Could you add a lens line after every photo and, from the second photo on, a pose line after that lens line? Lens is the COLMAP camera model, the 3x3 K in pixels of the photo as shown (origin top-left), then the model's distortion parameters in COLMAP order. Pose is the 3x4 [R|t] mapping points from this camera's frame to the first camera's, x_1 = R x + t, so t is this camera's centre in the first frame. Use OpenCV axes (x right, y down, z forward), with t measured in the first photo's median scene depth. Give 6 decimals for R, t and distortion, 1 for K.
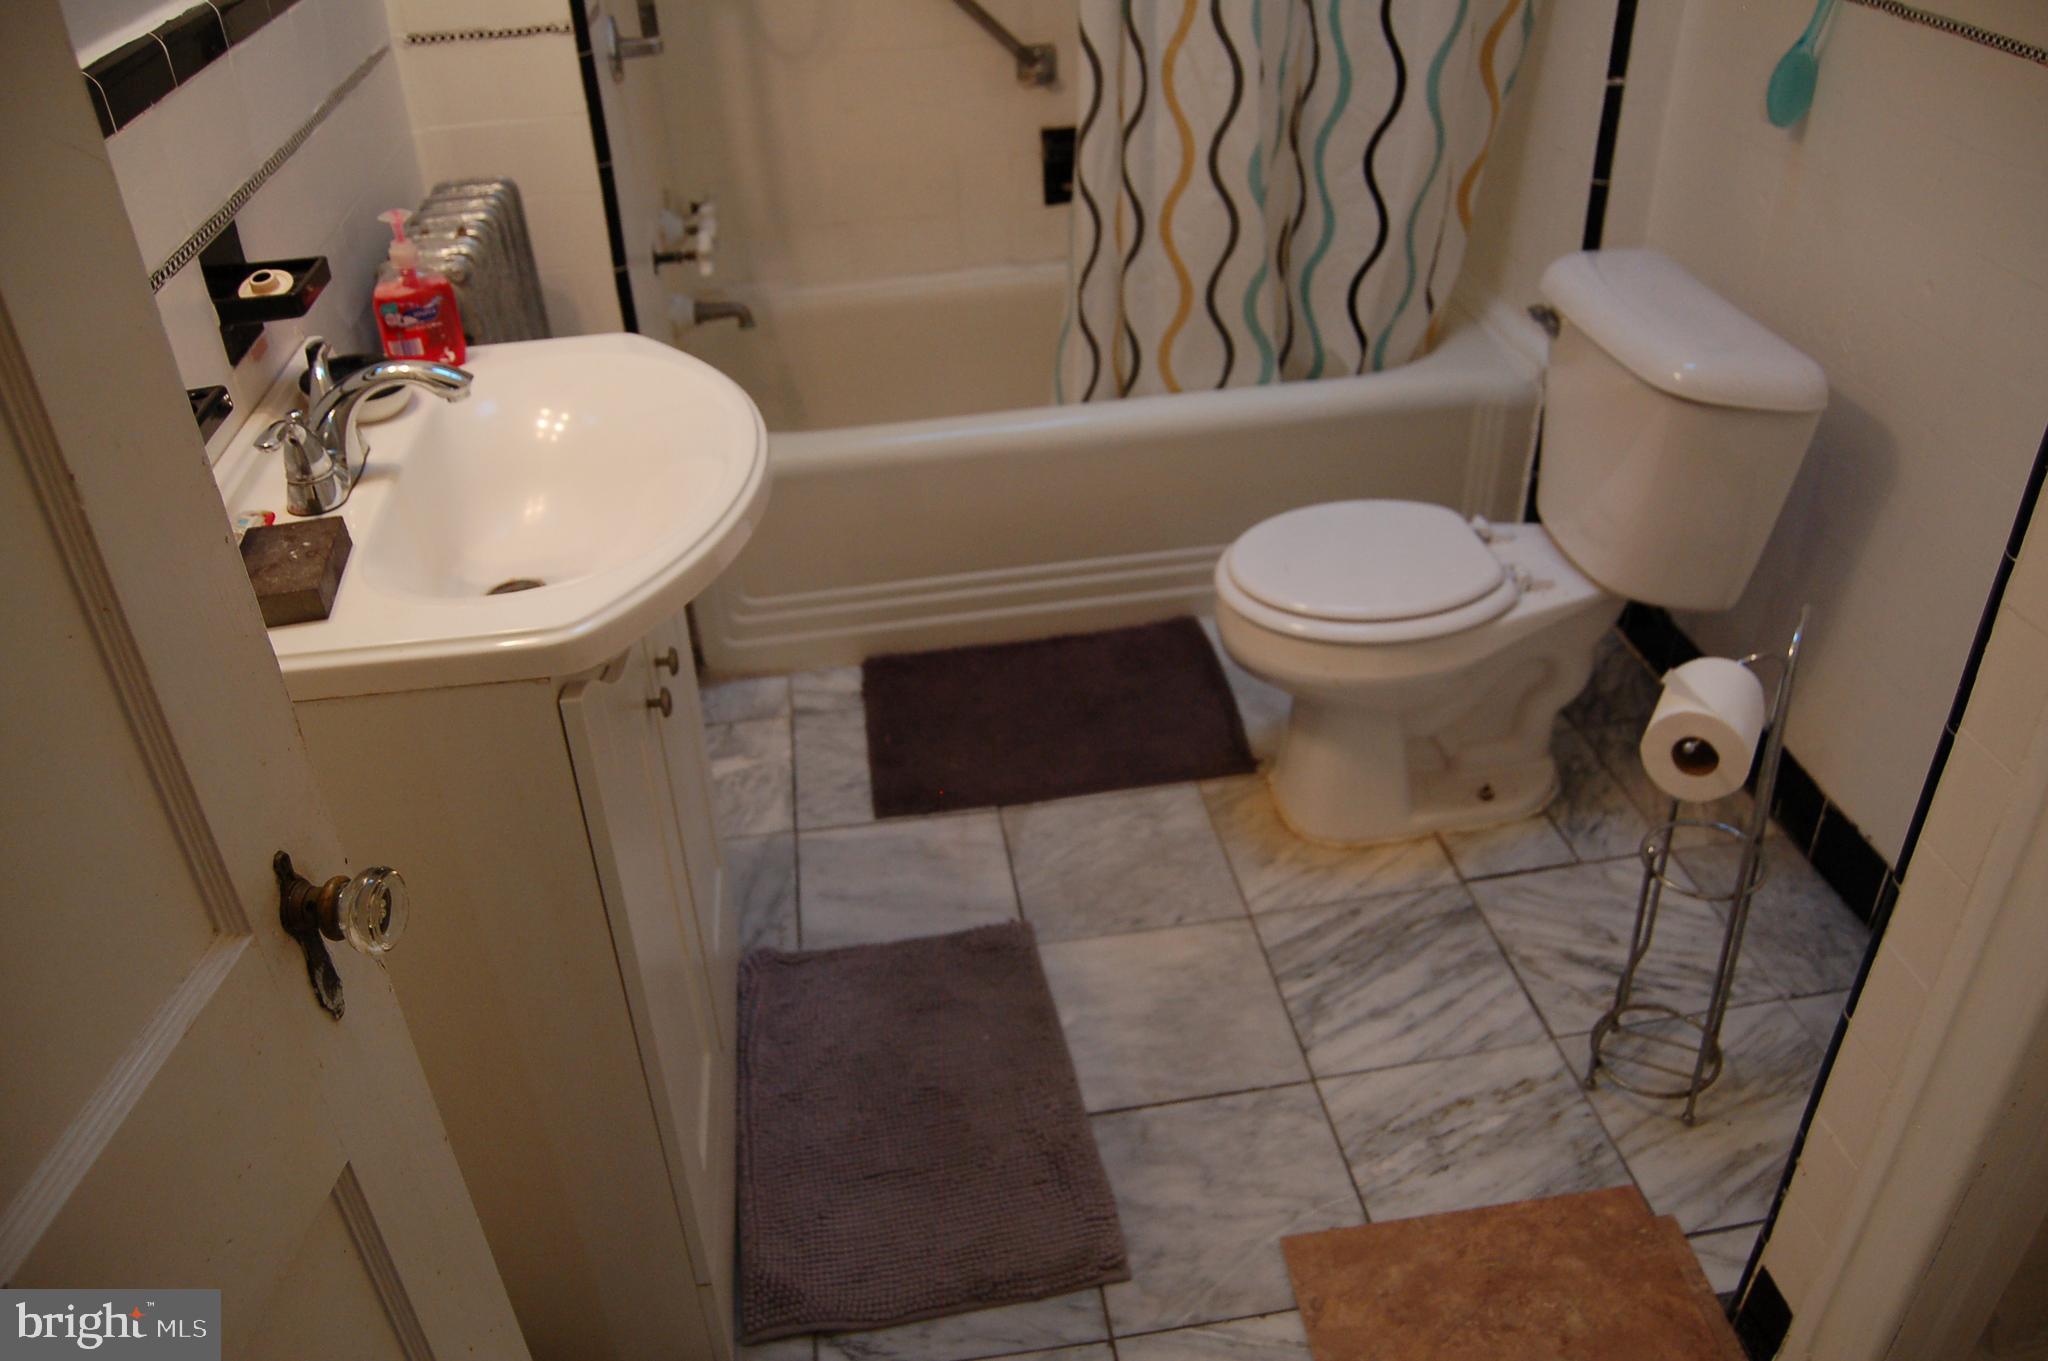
lens RADIAL K [[1580.6, 0, 1016.7], [0, 1580.6, 696.9], [0, 0, 1]] dist [-0.092918, 0.037138]
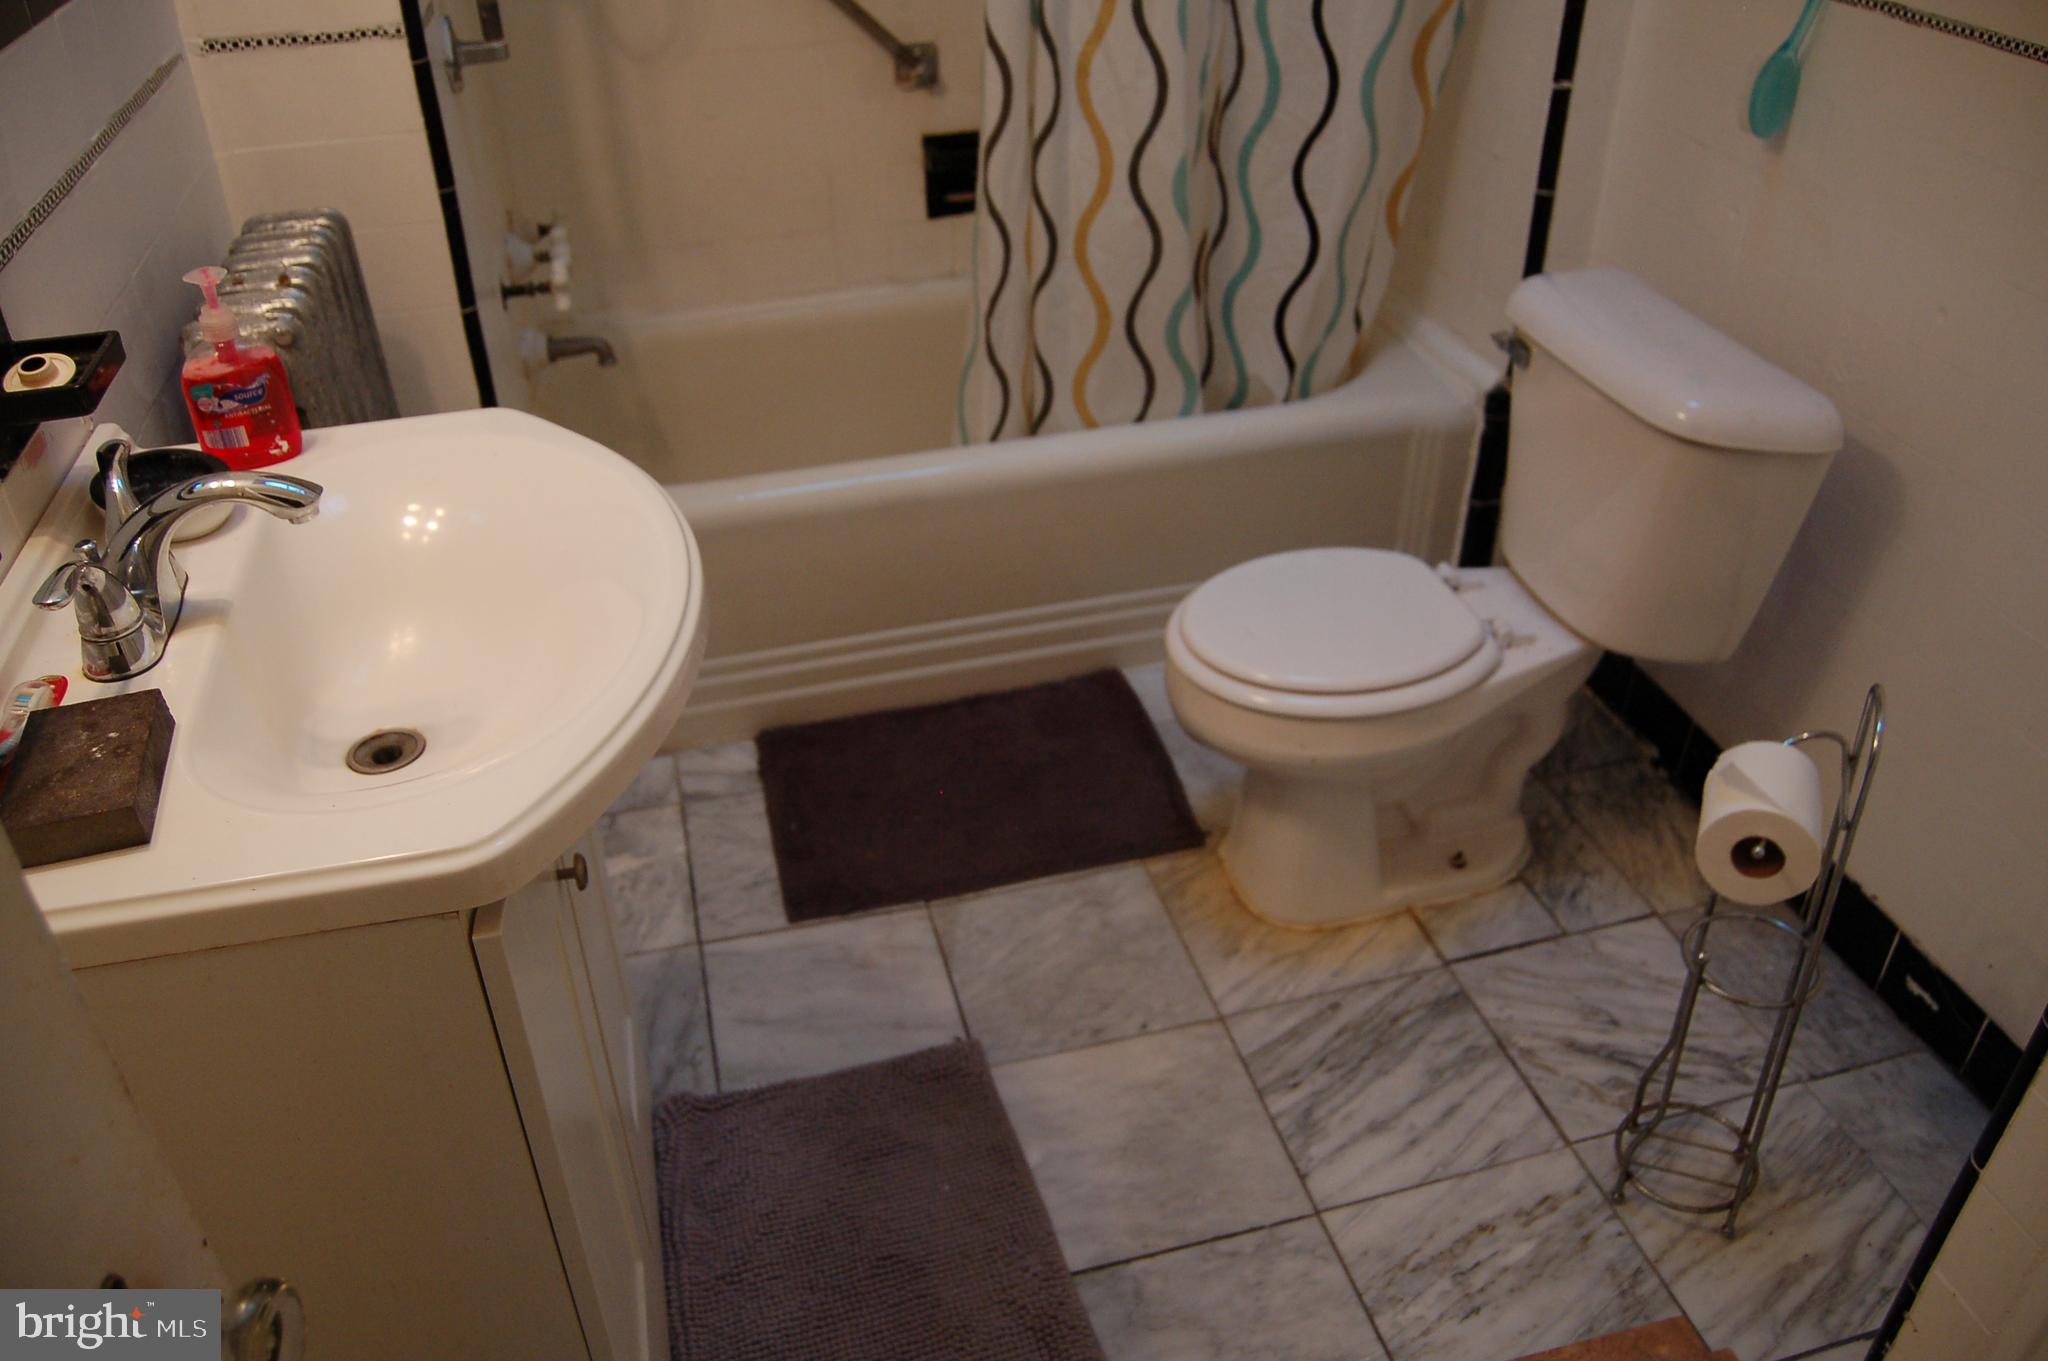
lens RADIAL K [[1580.6, 0, 1016.7], [0, 1580.6, 696.9], [0, 0, 1]] dist [-0.092918, 0.037138]
pose [[0.993530, -0.043226, 0.105023, -0.055950], [0.042480, 0.999054, 0.009329, -0.059089], [-0.105327, -0.004807, 0.994426, 0.119156]]
